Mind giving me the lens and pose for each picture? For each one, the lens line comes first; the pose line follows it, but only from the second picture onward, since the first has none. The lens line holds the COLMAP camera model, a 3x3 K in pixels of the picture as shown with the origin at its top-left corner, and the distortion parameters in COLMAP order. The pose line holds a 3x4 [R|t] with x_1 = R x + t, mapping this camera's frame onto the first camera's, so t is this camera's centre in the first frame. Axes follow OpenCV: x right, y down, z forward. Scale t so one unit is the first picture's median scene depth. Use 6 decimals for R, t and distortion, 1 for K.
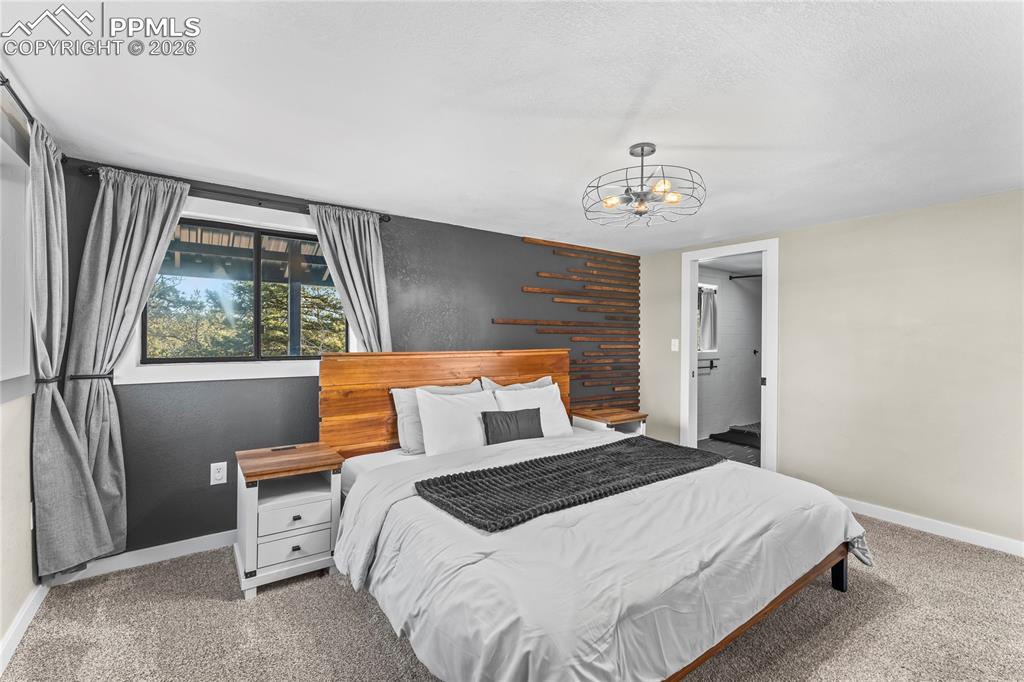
lens RADIAL K [[429.5, 0, 505.8], [0, 429.5, 342.8], [0, 0, 1]] dist [-0.000998, 0.000107]
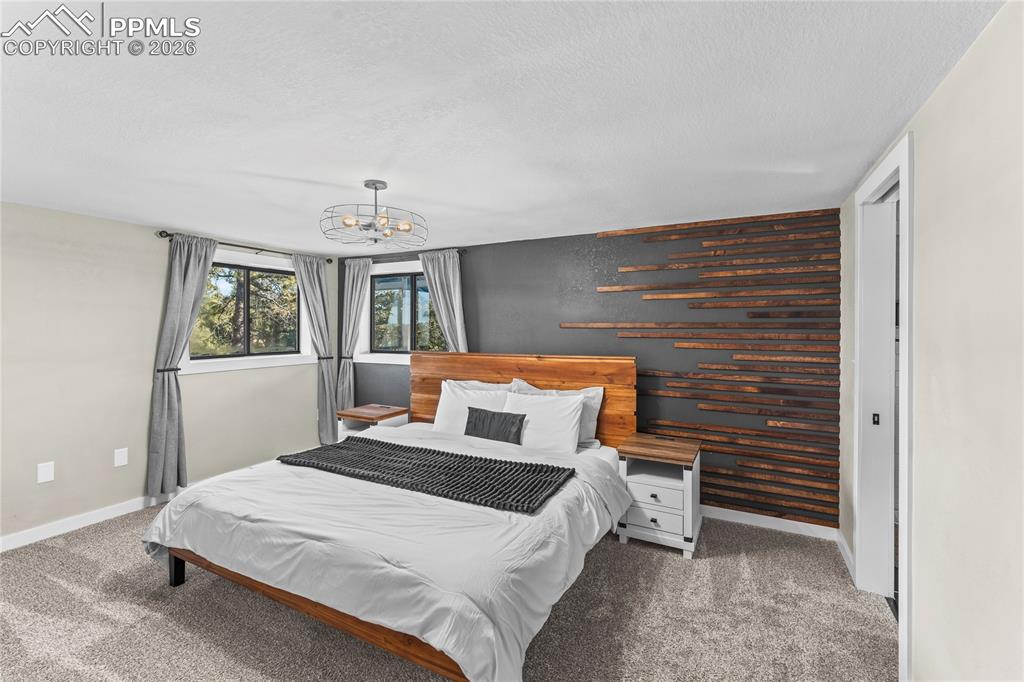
lens RADIAL K [[429.5, 0, 505.0], [0, 429.5, 335.1], [0, 0, 1]] dist [-0.000998, 0.000107]
pose [[0.478889, 0.009338, -0.877826, 0.967165], [-0.010578, 0.999932, 0.004866, -0.038852], [0.877812, 0.006956, 0.478955, 0.498936]]
